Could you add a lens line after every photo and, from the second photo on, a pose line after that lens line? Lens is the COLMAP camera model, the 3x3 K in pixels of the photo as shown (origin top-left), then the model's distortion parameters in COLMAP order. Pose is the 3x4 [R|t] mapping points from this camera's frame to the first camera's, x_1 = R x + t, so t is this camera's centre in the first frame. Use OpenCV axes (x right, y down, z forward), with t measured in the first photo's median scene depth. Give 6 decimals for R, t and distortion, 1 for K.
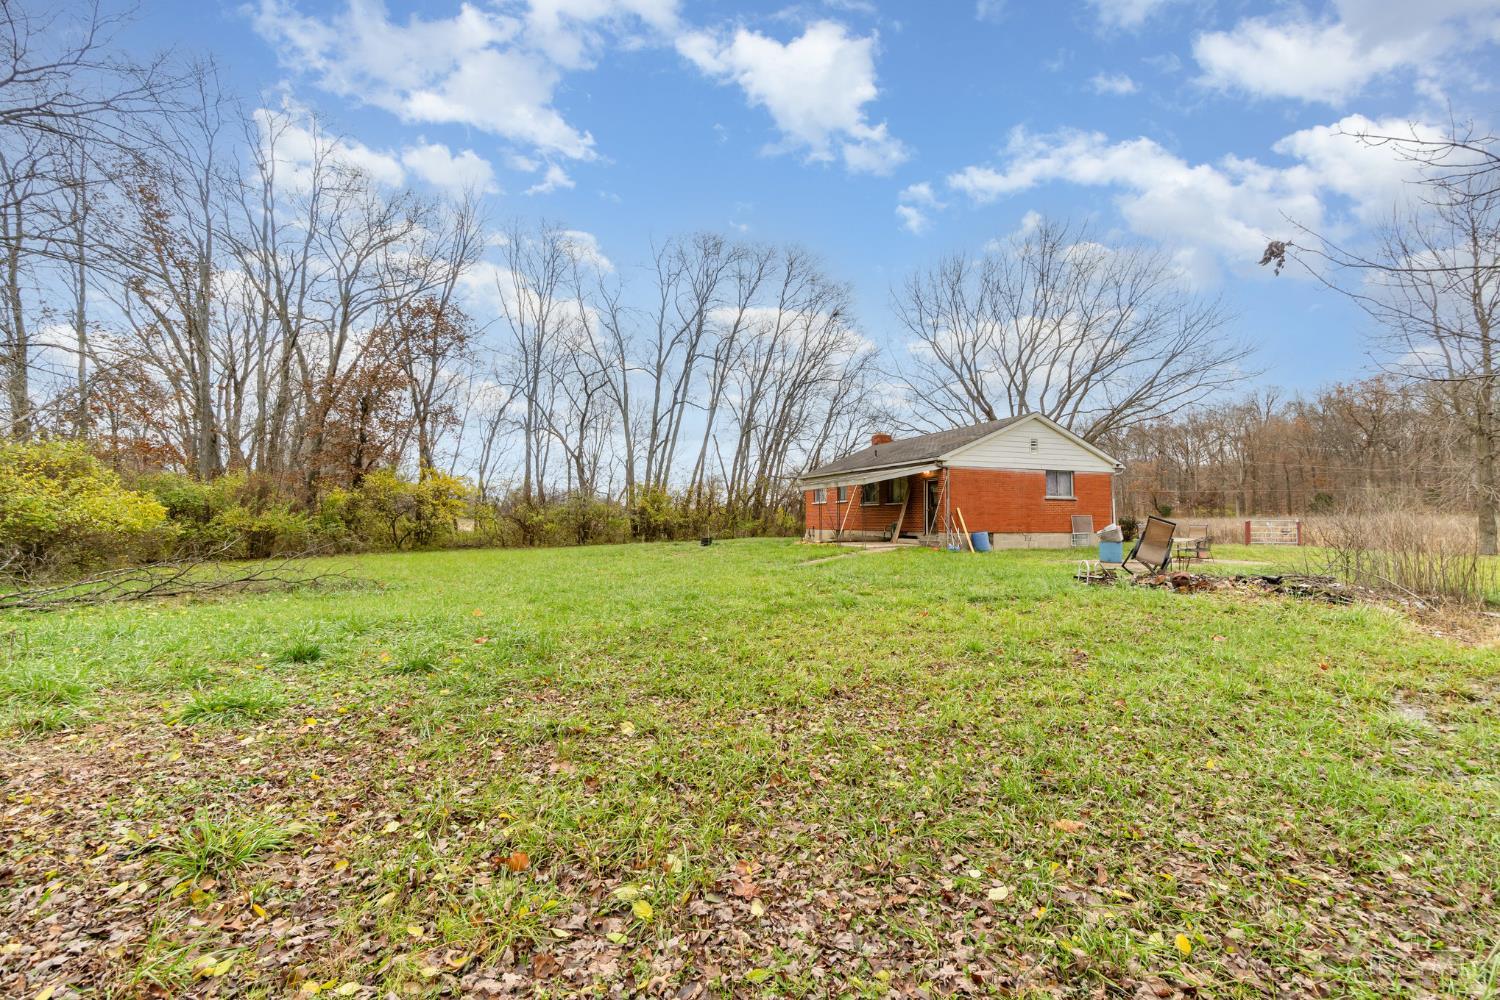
lens RADIAL K [[658.5, 0, 740.3], [0, 658.5, 488.5], [0, 0, 1]] dist [-0.004741, 0.000131]
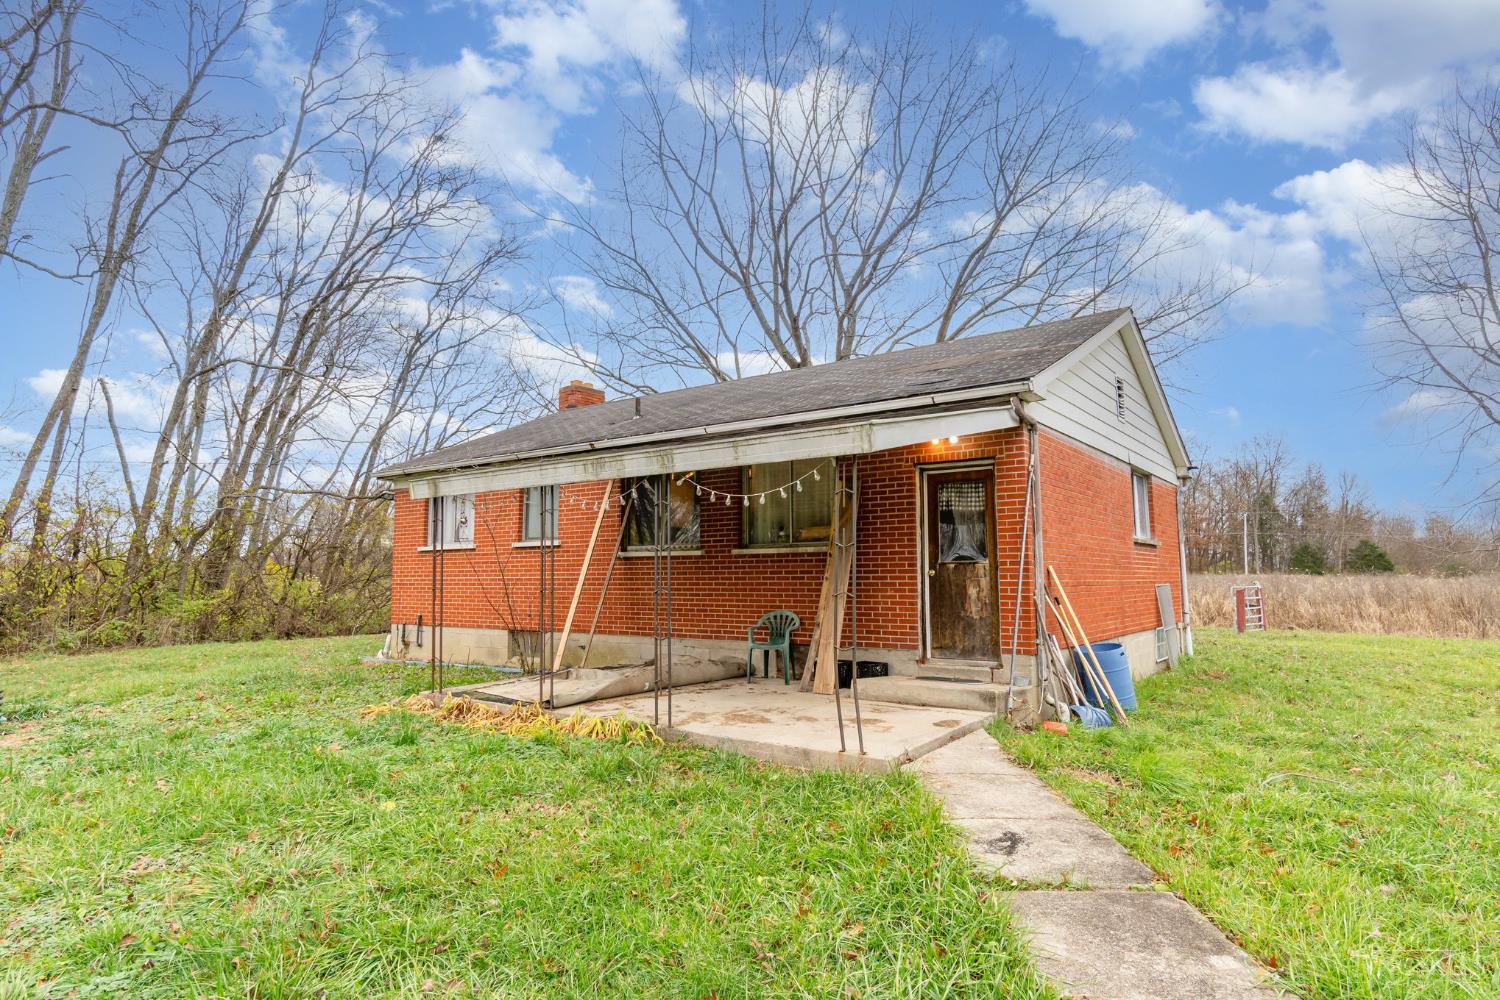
lens RADIAL K [[843.3, 0, 695.7], [0, 843.3, 505.3], [0, 0, 1]] dist [0.001393, 0.000118]
pose [[0.850143, 0.050404, 0.524133, 0.001322], [-0.027350, 0.998291, -0.051641, 0.013801], [-0.525840, 0.029567, 0.850069, 0.407102]]
